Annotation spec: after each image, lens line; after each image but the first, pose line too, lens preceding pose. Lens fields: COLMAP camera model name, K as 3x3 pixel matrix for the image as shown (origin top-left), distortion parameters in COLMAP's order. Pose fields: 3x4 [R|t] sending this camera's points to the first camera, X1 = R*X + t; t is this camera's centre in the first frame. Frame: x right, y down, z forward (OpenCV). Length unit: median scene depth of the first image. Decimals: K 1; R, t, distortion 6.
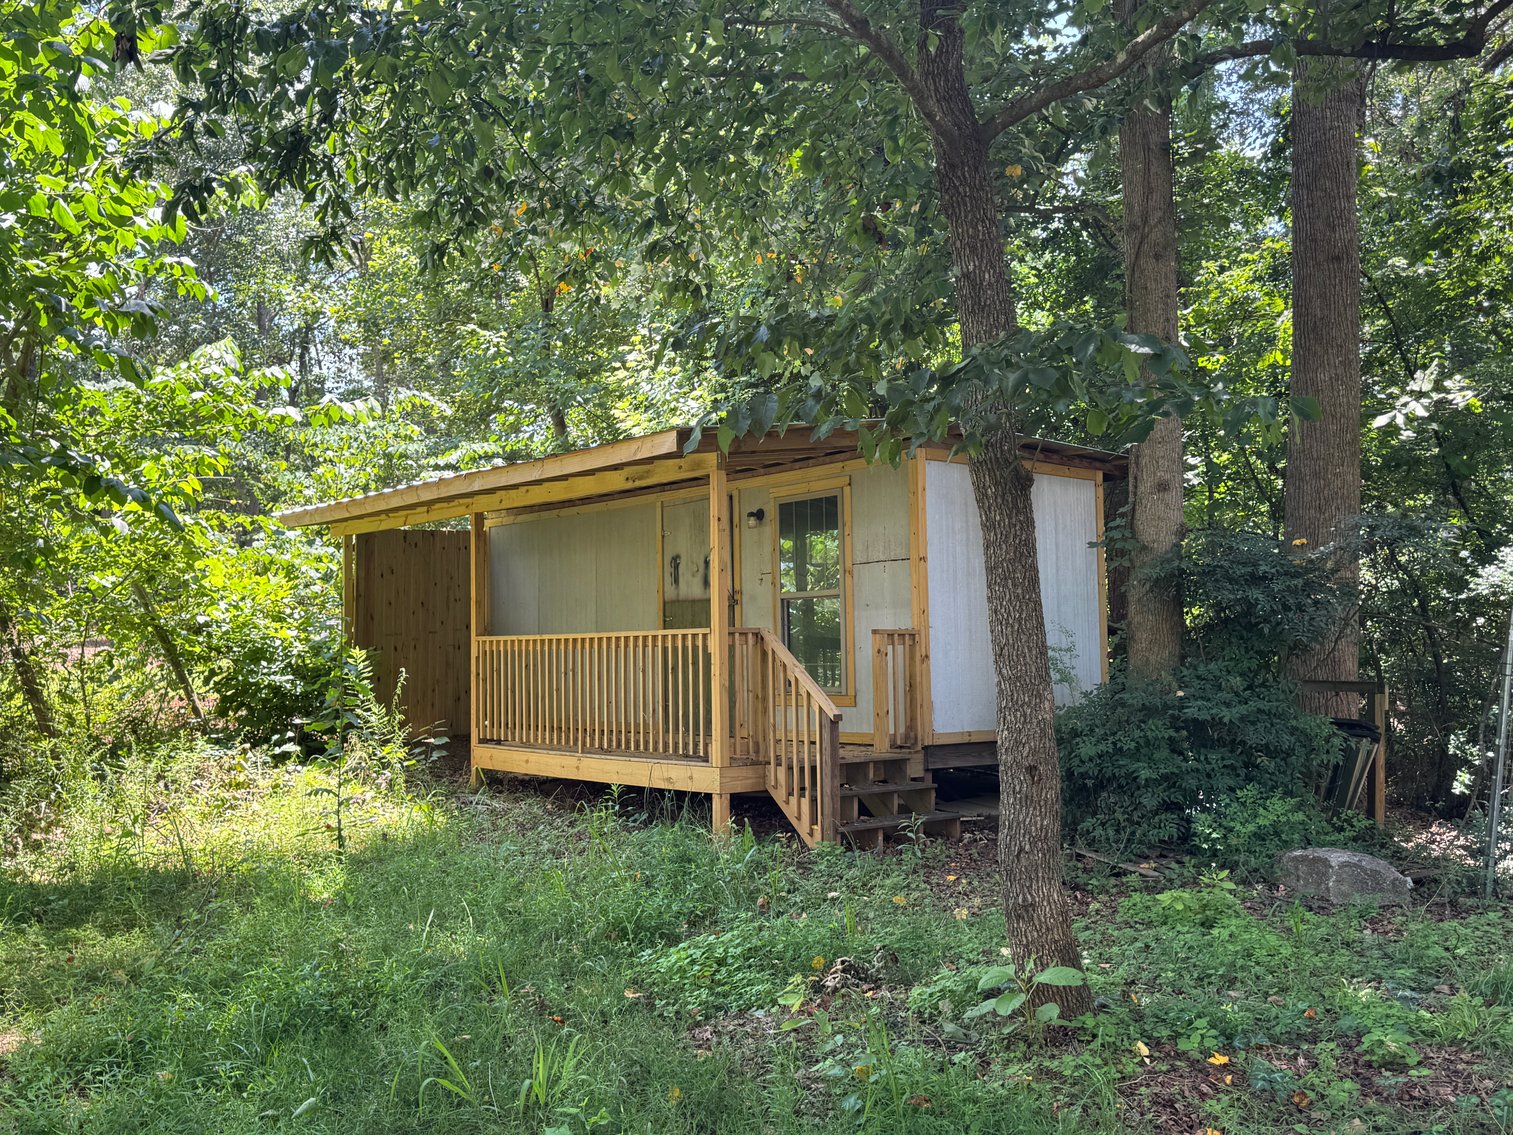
lens RADIAL K [[1401.5, 0, 757.4], [0, 1401.5, 568.2], [0, 0, 1]] dist [0.017715, 0.000000]
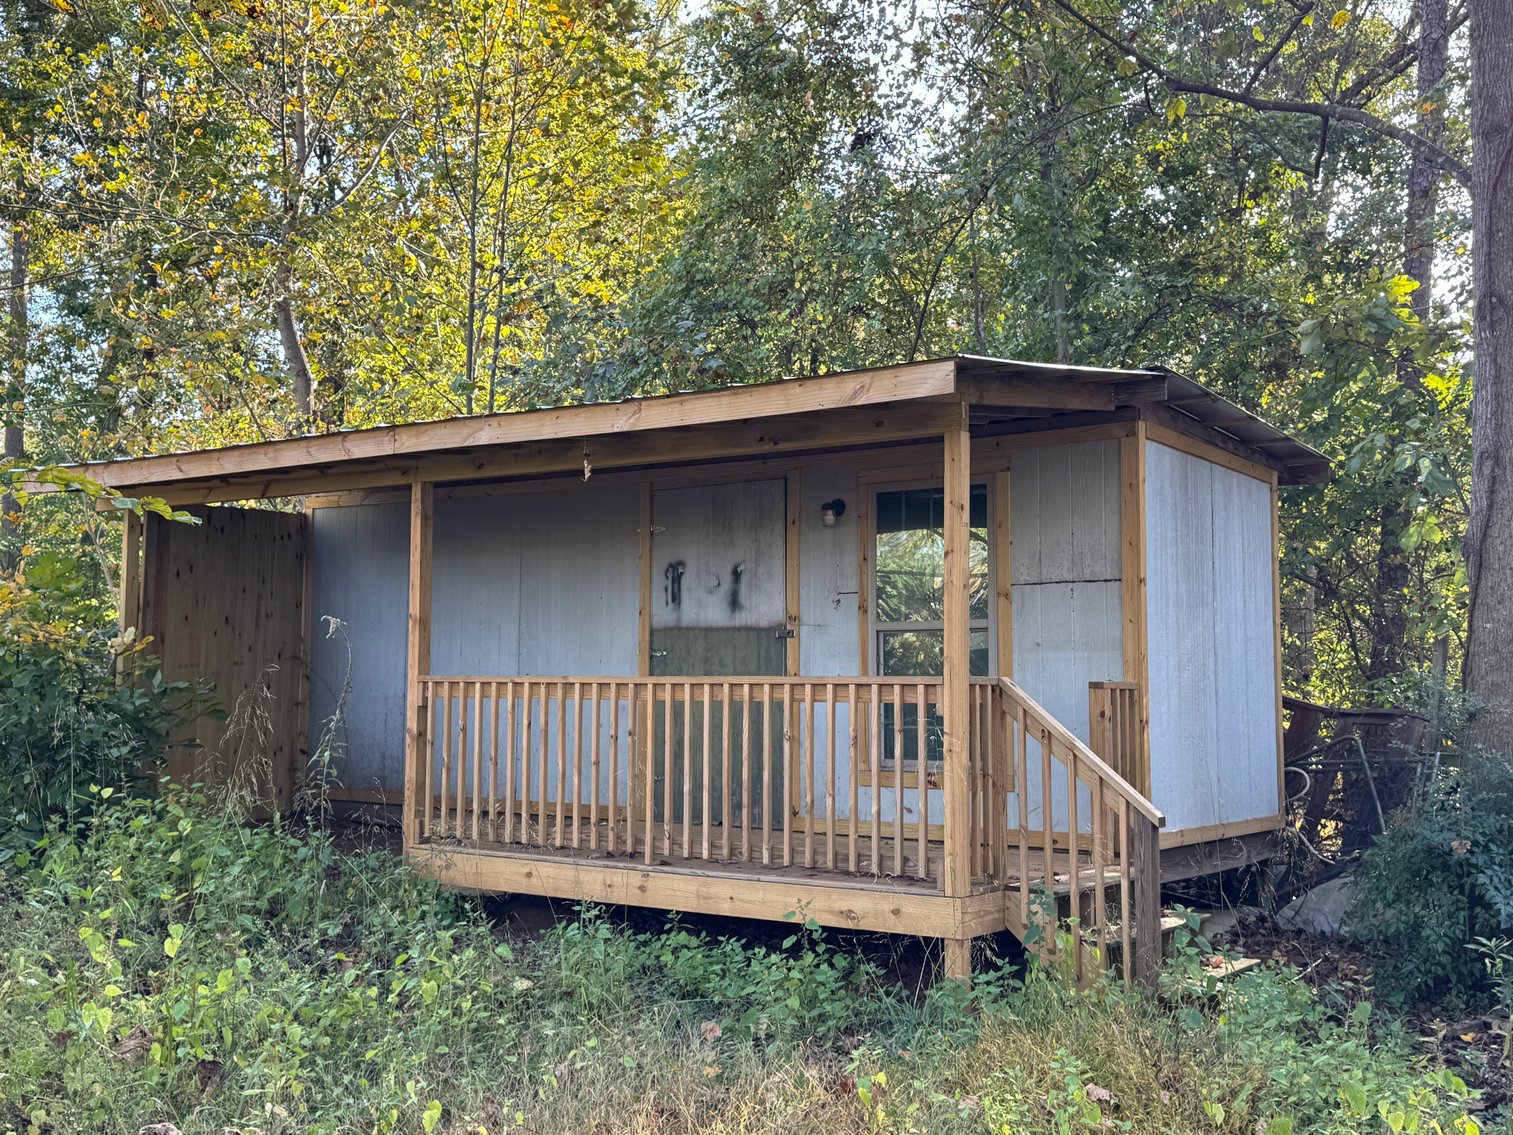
lens RADIAL K [[1683.0, 0, 755.8], [0, 1683.0, 565.6], [0, 0, 1]] dist [-0.023414, 0.000000]
pose [[0.968994, 0.042389, 0.243420, -0.244262], [-0.038470, 0.999043, -0.020835, 0.009389], [-0.244070, 0.010825, 0.969697, 0.222169]]
